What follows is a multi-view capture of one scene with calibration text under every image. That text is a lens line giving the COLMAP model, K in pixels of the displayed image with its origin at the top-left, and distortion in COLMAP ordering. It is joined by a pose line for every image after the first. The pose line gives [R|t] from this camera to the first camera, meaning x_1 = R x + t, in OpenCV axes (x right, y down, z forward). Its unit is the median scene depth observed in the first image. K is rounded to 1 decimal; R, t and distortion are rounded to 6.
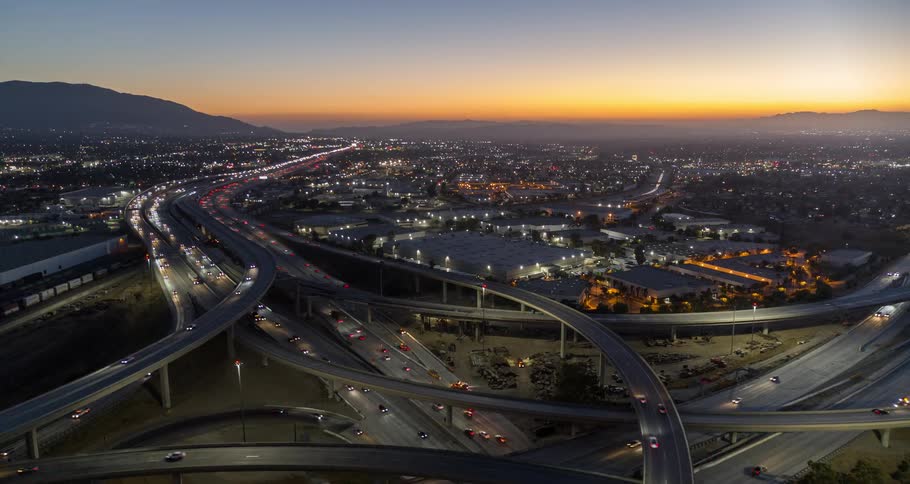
lens RADIAL K [[635.4, 0, 455.0], [0, 635.4, 242.0], [0, 0, 1]] dist [-0.005210, 0.000051]
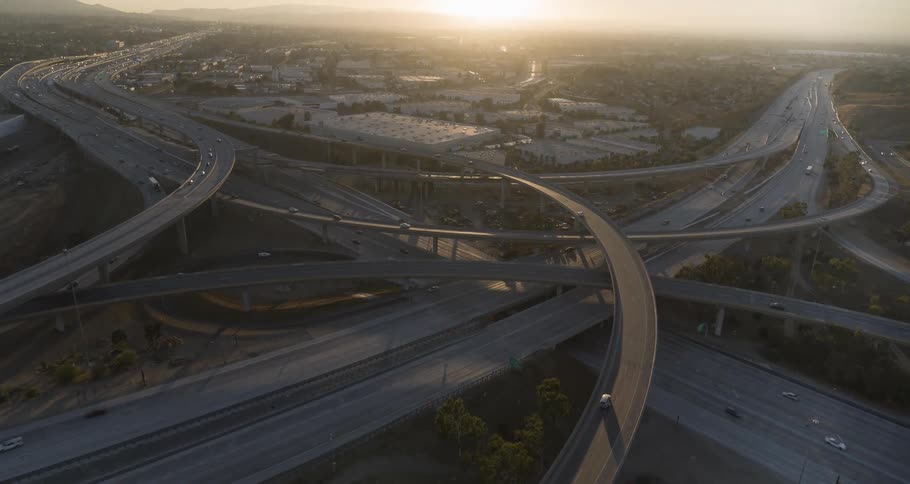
lens RADIAL K [[627.7, 0, 455.0], [0, 627.7, 242.0], [0, 0, 1]] dist [-0.005300, 0.000511]
pose [[0.977132, -0.041402, 0.208564, -0.067226], [0.005851, 0.985724, 0.168268, 0.017103], [-0.212553, -0.163200, 0.963425, -0.056355]]
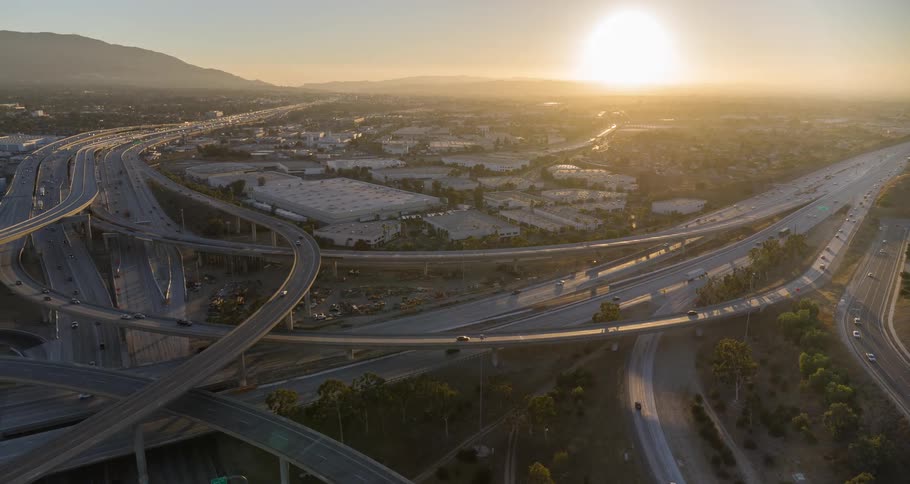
lens RADIAL K [[623.3, 0, 455.0], [0, 623.3, 242.0], [0, 0, 1]] dist [-0.004178, -0.003447]
pose [[0.999952, 0.009710, 0.001376, 0.161600], [-0.009783, 0.997411, 0.071244, 0.009888], [-0.000681, -0.071254, 0.997458, -0.014644]]
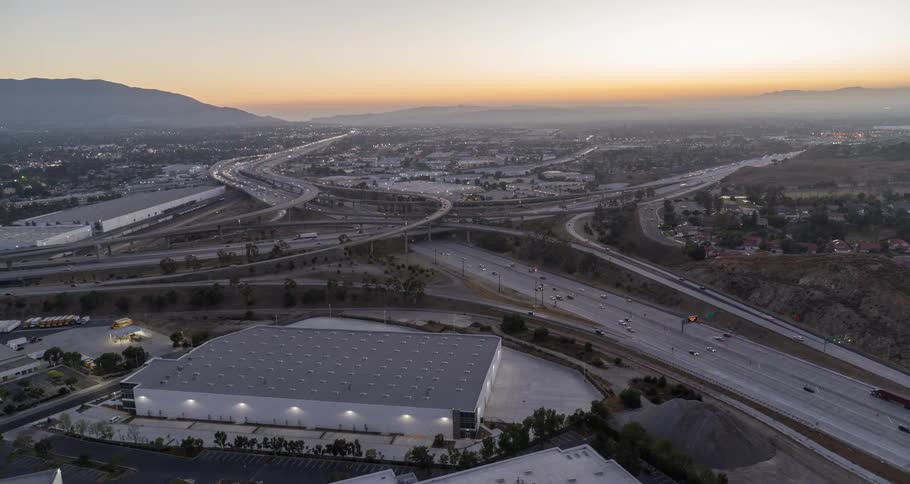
lens RADIAL K [[627.7, 0, 455.0], [0, 627.7, 242.0], [0, 0, 1]] dist [-0.005300, 0.000511]
pose [[0.999789, -0.020552, 0.000590, 0.089634], [0.020530, 0.999458, 0.025715, 0.087064], [-0.001118, -0.025698, 0.999669, -0.572630]]
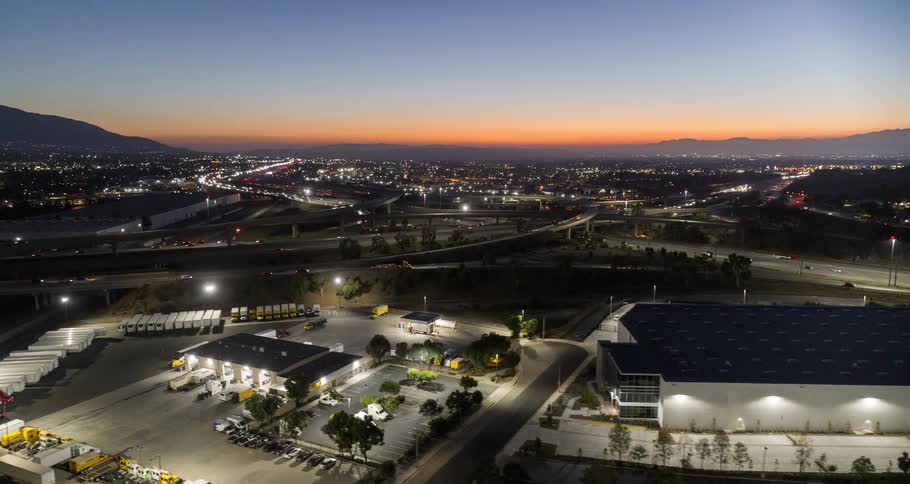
lens RADIAL K [[627.7, 0, 455.0], [0, 627.7, 242.0], [0, 0, 1]] dist [-0.005300, 0.000511]
pose [[0.989473, -0.016139, 0.143816, -0.173911], [0.021406, 0.999153, -0.035154, 0.131849], [-0.143127, 0.037862, 0.988980, -0.427141]]
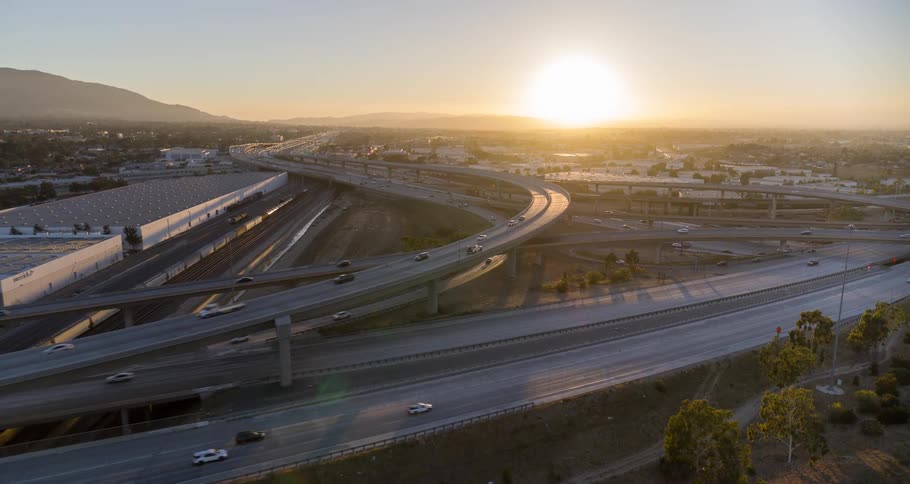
lens RADIAL K [[623.3, 0, 455.0], [0, 623.3, 242.0], [0, 0, 1]] dist [-0.004178, -0.003447]
pose [[0.996209, -0.010315, 0.086375, -0.241593], [0.009215, 0.999871, 0.013120, 0.077443], [-0.086500, -0.012275, 0.996176, -0.100412]]
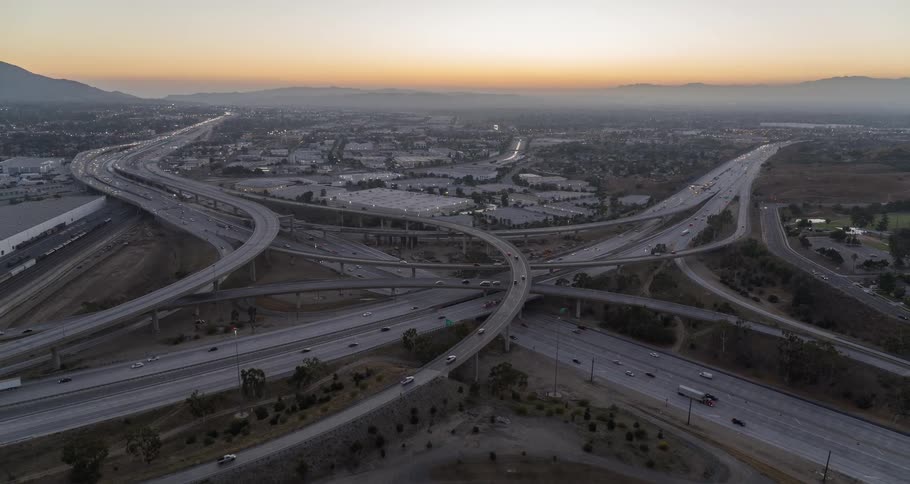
lens RADIAL K [[627.7, 0, 455.0], [0, 627.7, 242.0], [0, 0, 1]] dist [-0.005300, 0.000511]
pose [[0.977714, -0.035218, 0.206968, -0.081875], [0.024238, 0.998173, 0.055351, 0.021256], [-0.208539, -0.049101, 0.976781, -0.259508]]
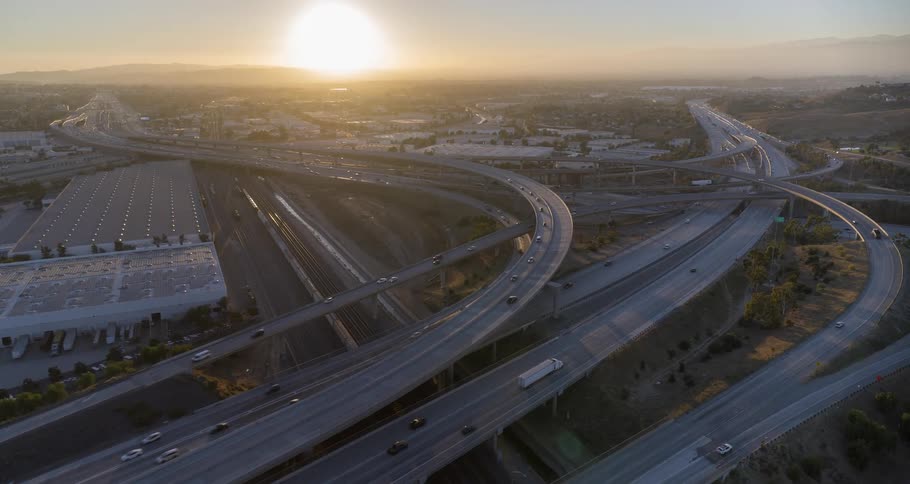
lens RADIAL K [[635.4, 0, 455.0], [0, 635.4, 242.0], [0, 0, 1]] dist [-0.005210, 0.000051]
pose [[0.901174, -0.116496, 0.417510, -0.440139], [0.080777, 0.991469, 0.102293, 0.043875], [-0.425865, -0.058458, 0.902896, -0.191755]]
